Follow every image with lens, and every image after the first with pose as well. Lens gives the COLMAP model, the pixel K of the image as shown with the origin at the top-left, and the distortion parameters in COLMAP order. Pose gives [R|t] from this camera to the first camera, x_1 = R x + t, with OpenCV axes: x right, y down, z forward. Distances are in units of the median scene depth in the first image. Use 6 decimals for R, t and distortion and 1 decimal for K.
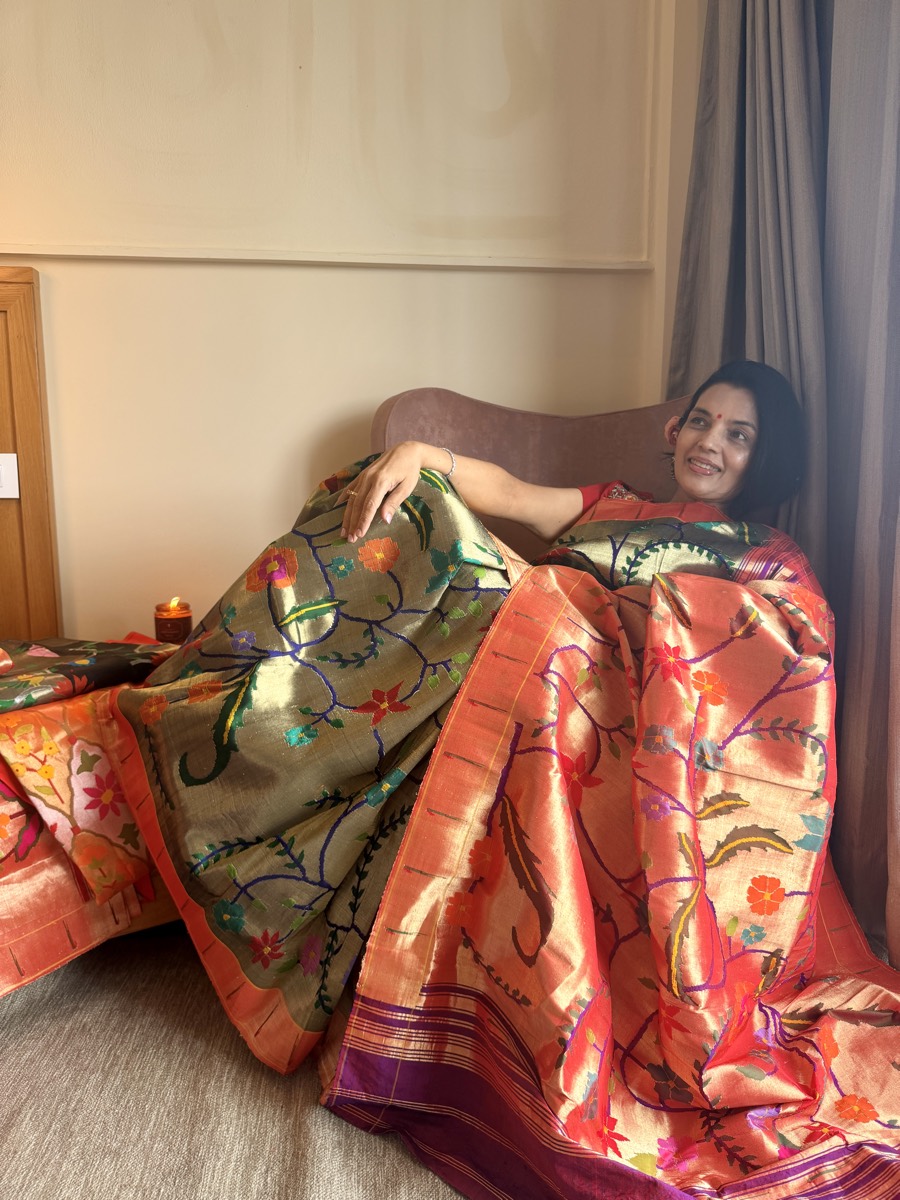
lens RADIAL K [[854.5, 0, 445.1], [0, 854.5, 605.5], [0, 0, 1]] dist [0.069800, -0.120629]
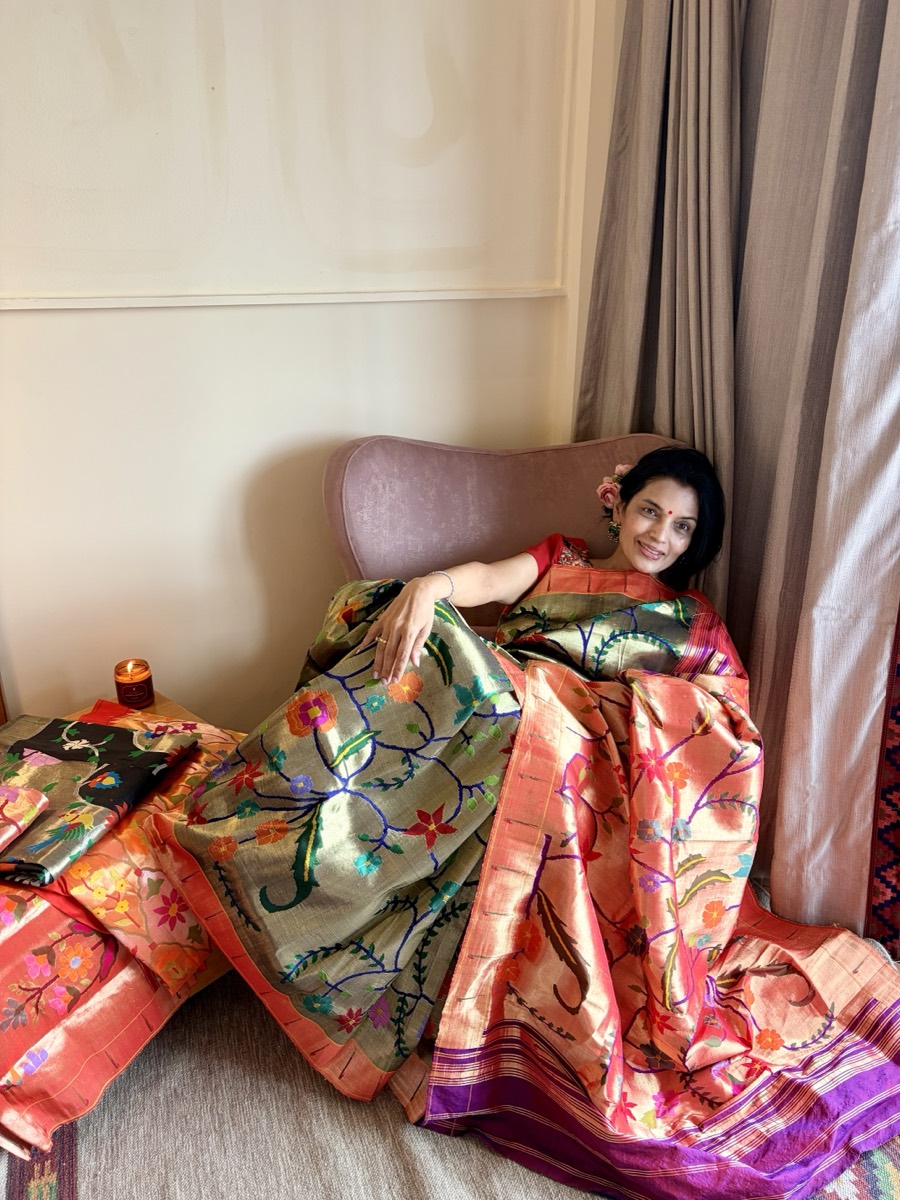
lens RADIAL K [[904.3, 0, 450.0], [0, 904.3, 600.0], [0, 0, 1]] dist [0.010036, 0.006829]
pose [[0.964591, -0.099207, 0.244381, -0.328503], [0.037309, 0.968568, 0.245934, -0.506871], [-0.261098, -0.228109, 0.937973, -0.127783]]
